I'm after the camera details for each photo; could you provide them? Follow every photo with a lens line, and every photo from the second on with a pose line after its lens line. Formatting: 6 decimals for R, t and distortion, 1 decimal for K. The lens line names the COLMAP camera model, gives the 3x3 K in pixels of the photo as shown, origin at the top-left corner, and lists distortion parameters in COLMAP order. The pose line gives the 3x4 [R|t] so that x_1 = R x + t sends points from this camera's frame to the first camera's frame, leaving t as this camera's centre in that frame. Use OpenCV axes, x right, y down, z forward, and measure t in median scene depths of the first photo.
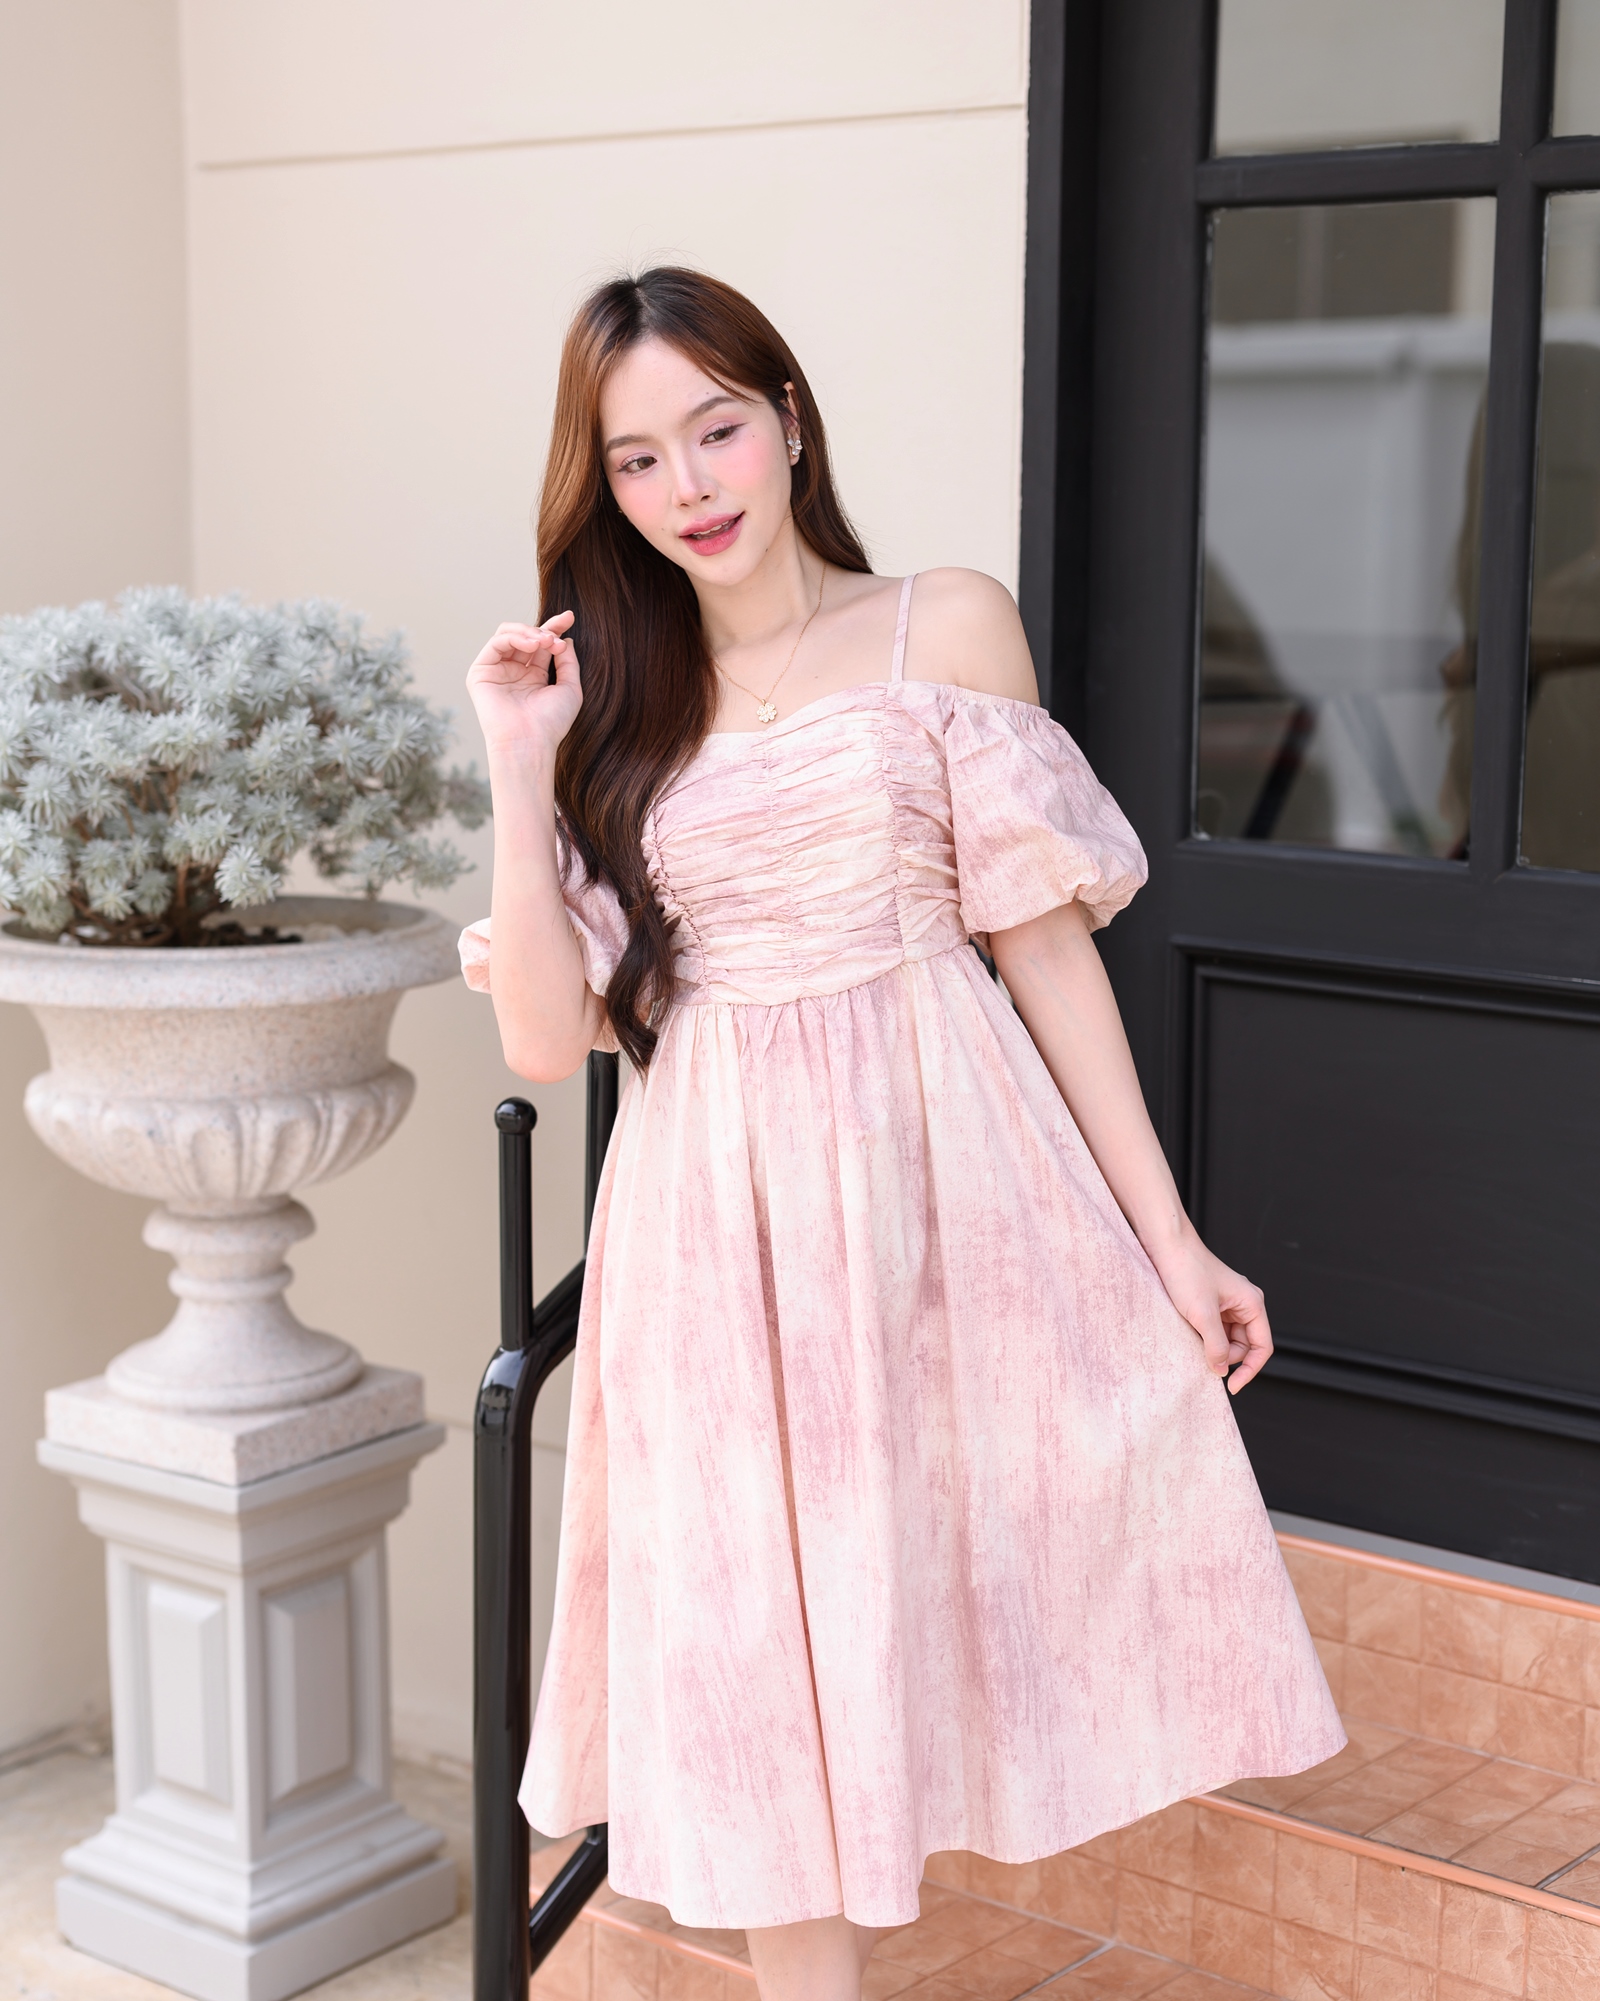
lens RADIAL K [[3451.2, 0, 800.5], [0, 3451.2, 990.7], [0, 0, 1]] dist [0.069320, 0.131207]
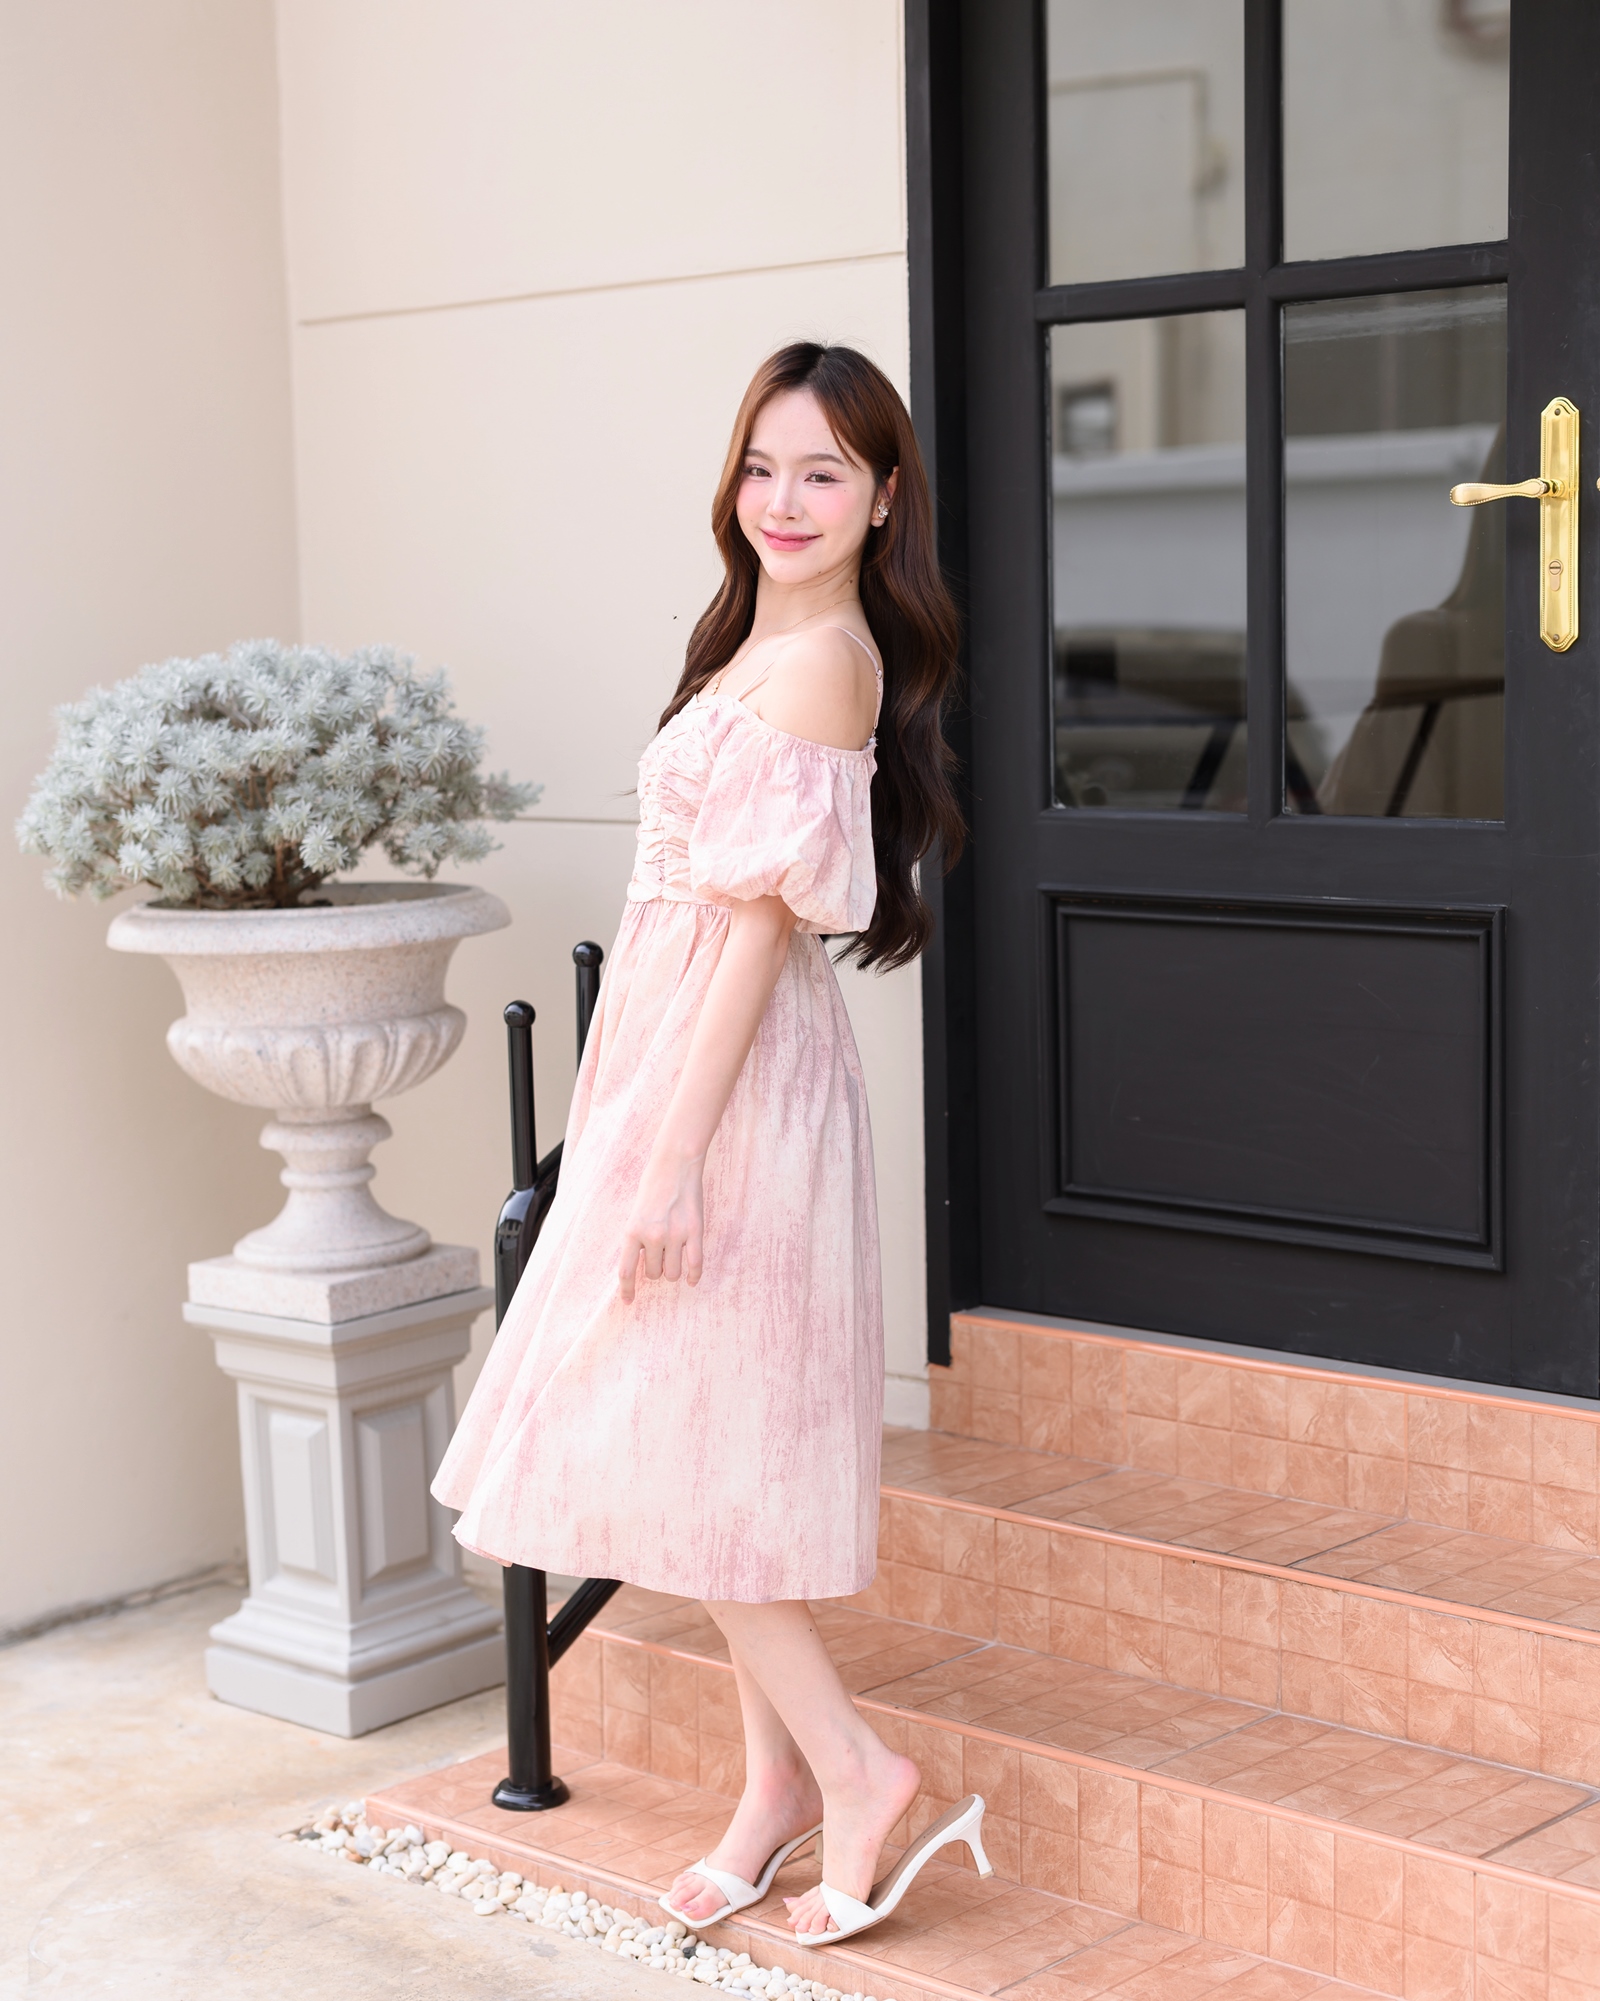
lens RADIAL K [[3454.7, 0, 801.8], [0, 3454.7, 1009.3], [0, 0, 1]] dist [0.071364, 0.111582]
pose [[0.997985, -0.024695, -0.058444, 0.096395], [0.022664, 0.999125, -0.035156, 0.076890], [0.059261, 0.033761, 0.997671, -0.303797]]
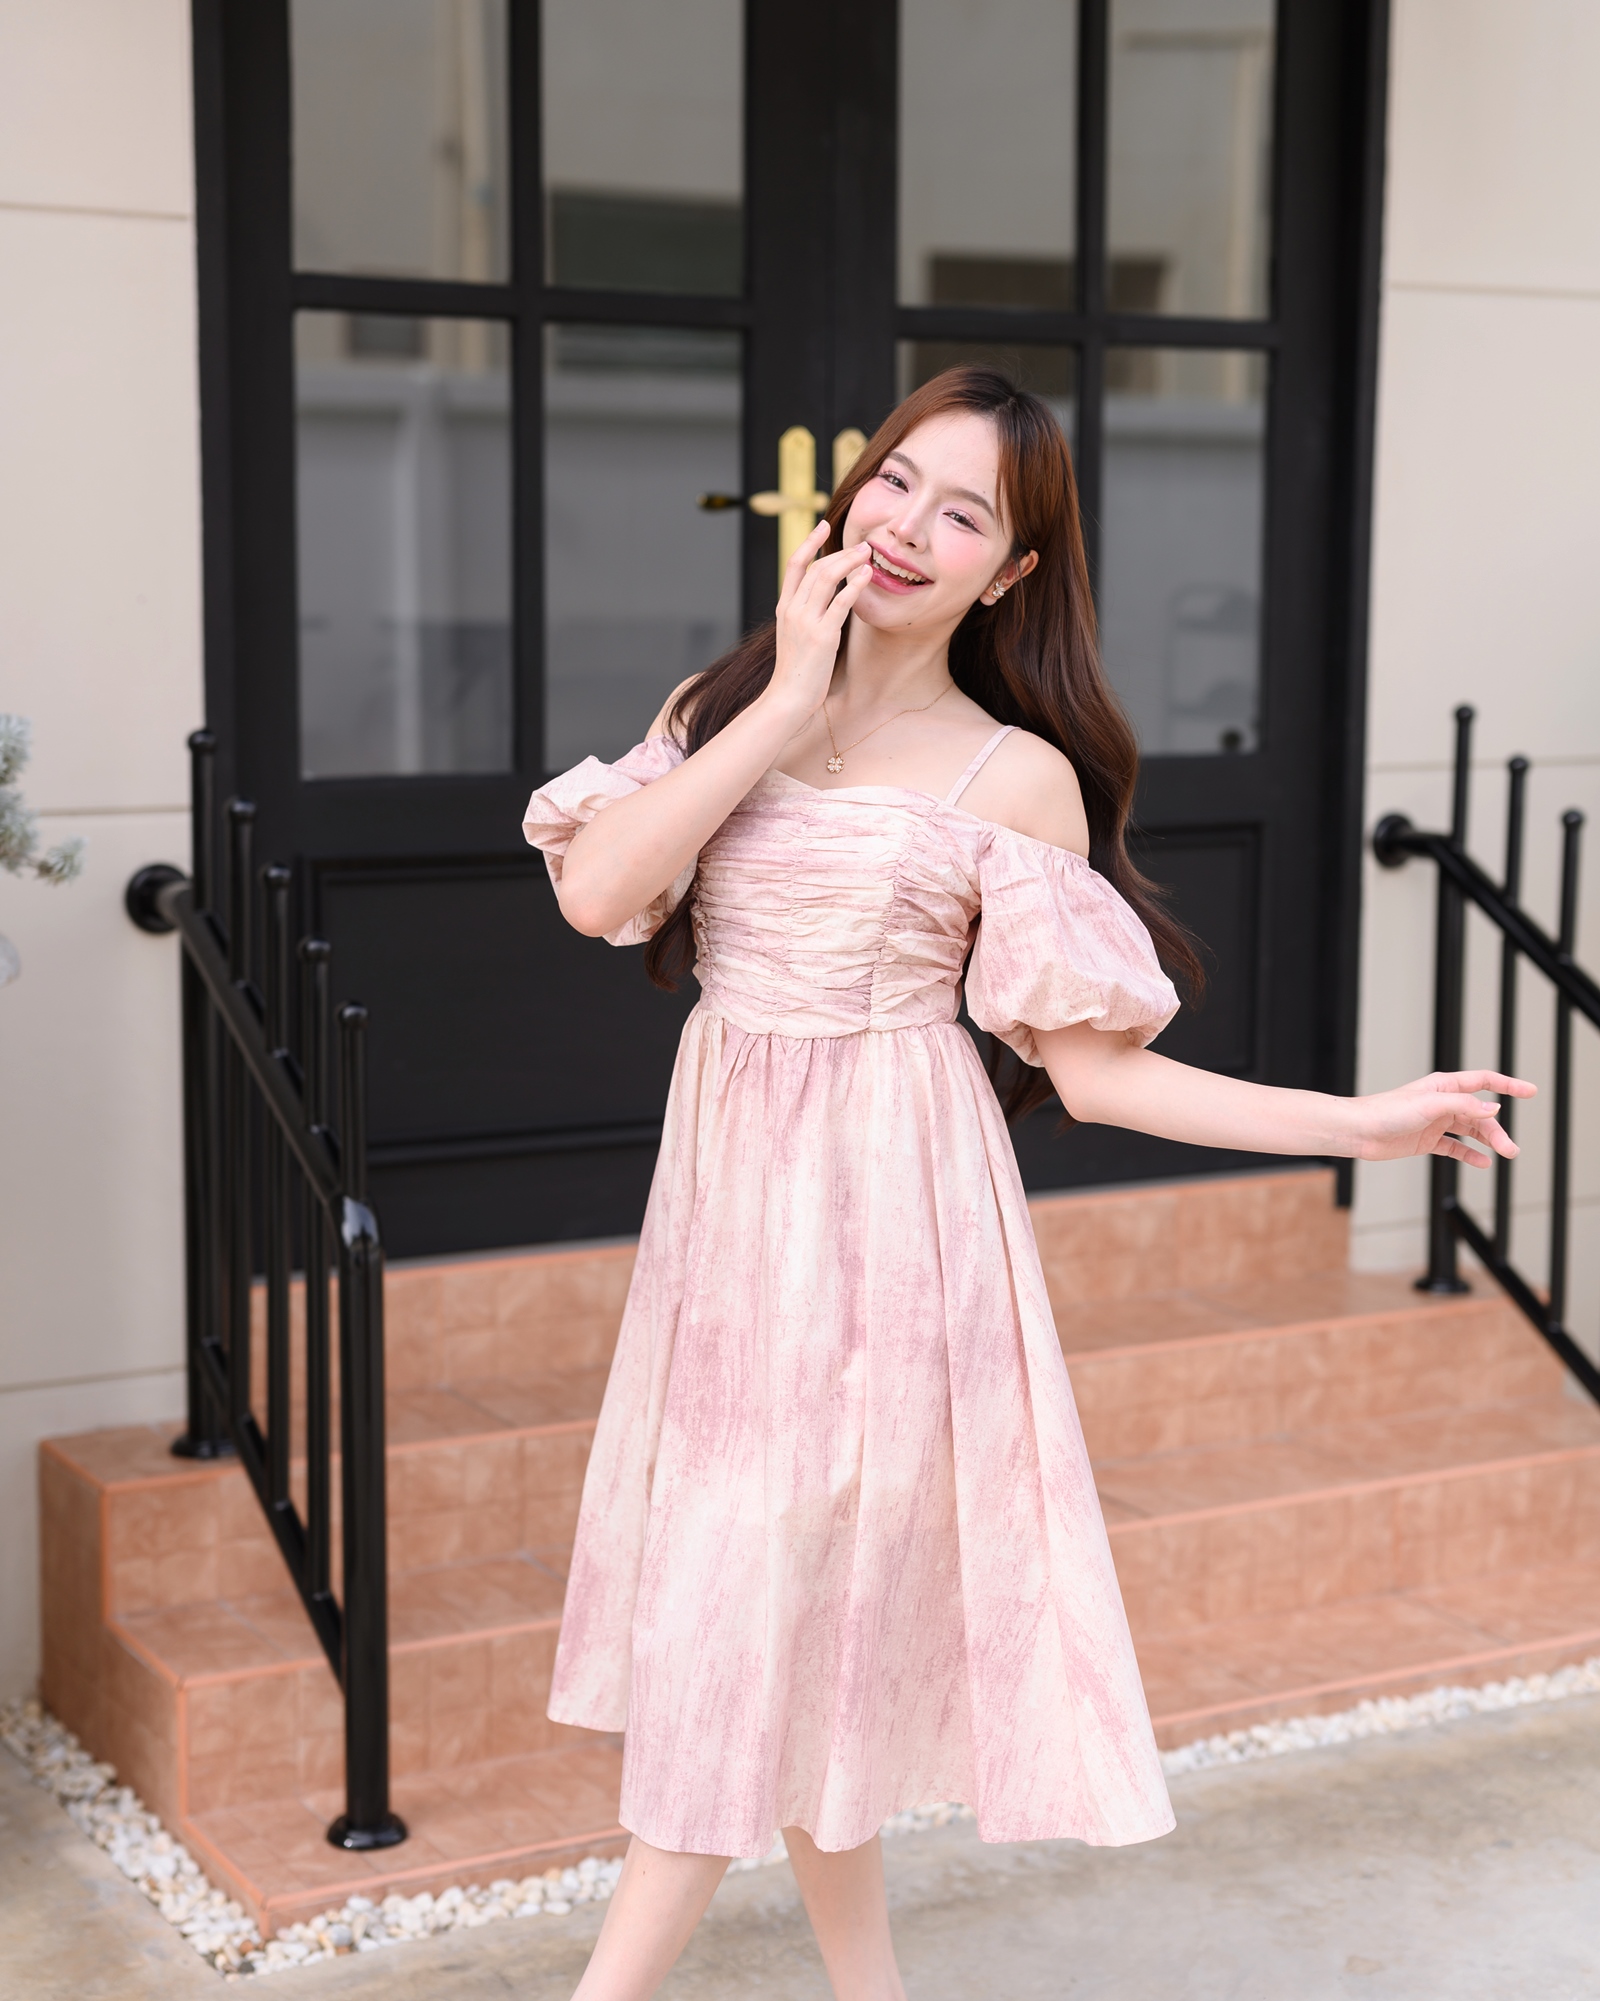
lens RADIAL K [[3425.6, 0, 833.2], [0, 3425.6, 999.6], [0, 0, 1]] dist [0.055933, 0.116703]
pose [[0.347098, -0.132471, 0.928426, -1.088174], [0.129636, 0.987247, 0.092398, -0.057356], [-0.928826, 0.088287, 0.359845, 0.351591]]
